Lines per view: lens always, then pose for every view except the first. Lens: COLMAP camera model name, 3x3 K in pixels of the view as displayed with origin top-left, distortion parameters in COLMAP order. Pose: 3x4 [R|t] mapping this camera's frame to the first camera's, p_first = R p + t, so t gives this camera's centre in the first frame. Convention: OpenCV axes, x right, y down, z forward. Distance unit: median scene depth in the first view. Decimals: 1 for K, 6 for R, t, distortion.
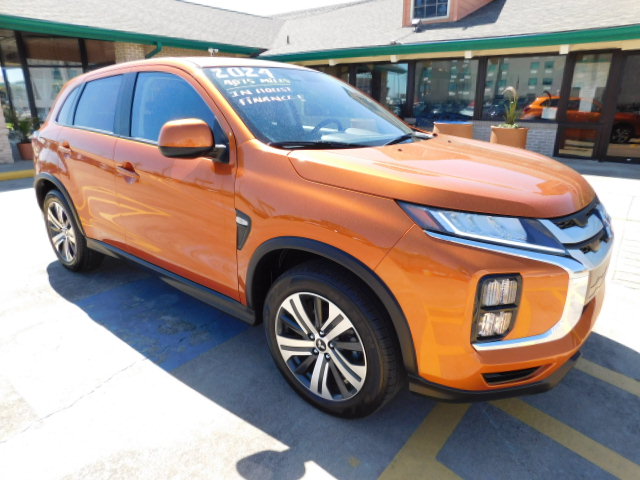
lens RADIAL K [[423.3, 0, 321.5], [0, 423.3, 239.0], [0, 0, 1]] dist [-0.073576, 0.059579]
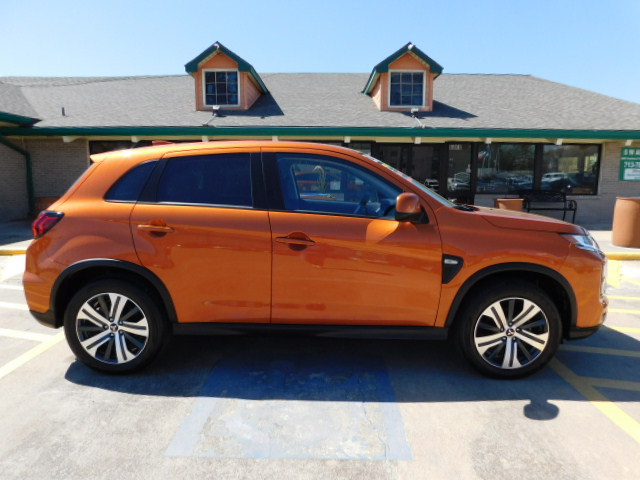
lens RADIAL K [[423.3, 0, 321.5], [0, 423.3, 239.0], [0, 0, 1]] dist [-0.073576, 0.059579]
pose [[0.793358, -0.083882, 0.602949, -1.214549], [0.184387, 0.977046, -0.106689, -0.041047], [-0.580159, 0.195818, 0.790614, 0.099840]]
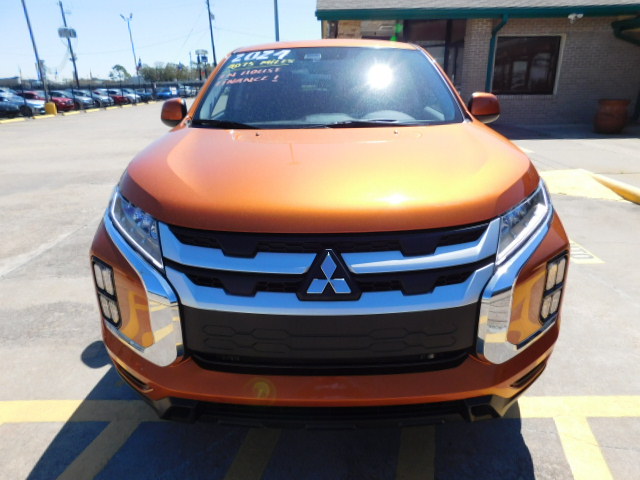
lens RADIAL K [[423.3, 0, 321.5], [0, 423.3, 239.0], [0, 0, 1]] dist [-0.073576, 0.059579]
pose [[0.608556, 0.269241, -0.746438, 0.934454], [-0.229456, 0.960199, 0.159273, -0.154333], [0.759611, 0.074348, 0.646114, 0.473395]]
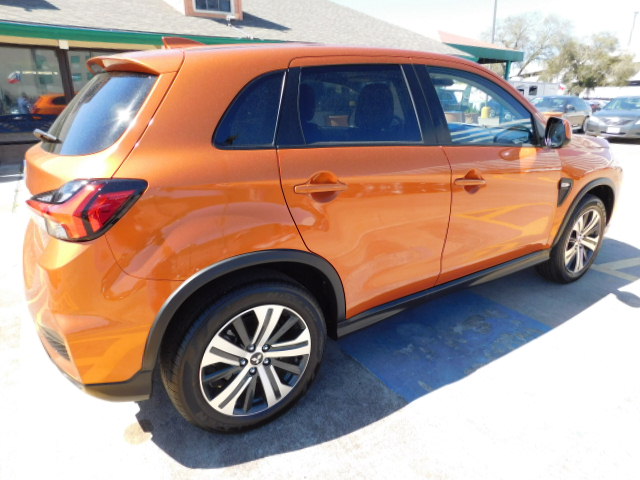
lens RADIAL K [[423.3, 0, 321.5], [0, 423.3, 239.0], [0, 0, 1]] dist [-0.073576, 0.059579]
pose [[0.307939, -0.308970, 0.899840, -1.579891], [0.298560, 0.929406, 0.216950, -0.378789], [-0.903347, 0.201849, 0.378446, 1.101528]]
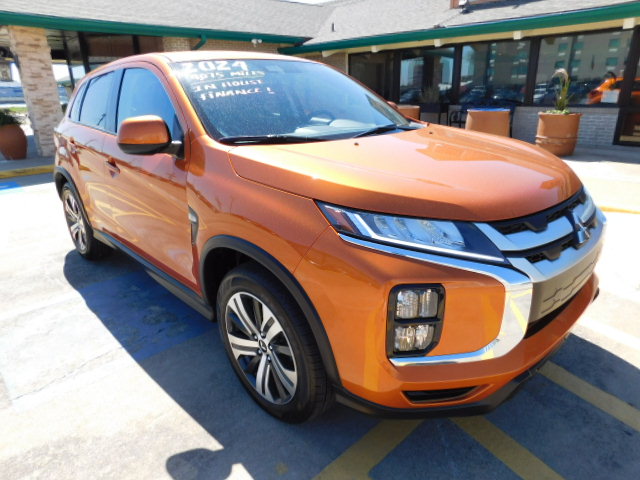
lens RADIAL K [[423.3, 0, 321.5], [0, 423.3, 239.0], [0, 0, 1]] dist [-0.073576, 0.059579]
pose [[0.990710, 0.021278, -0.134316, 0.216971], [-0.017773, 0.999471, 0.027242, -0.021682], [0.134825, -0.024602, 0.990564, 0.048069]]
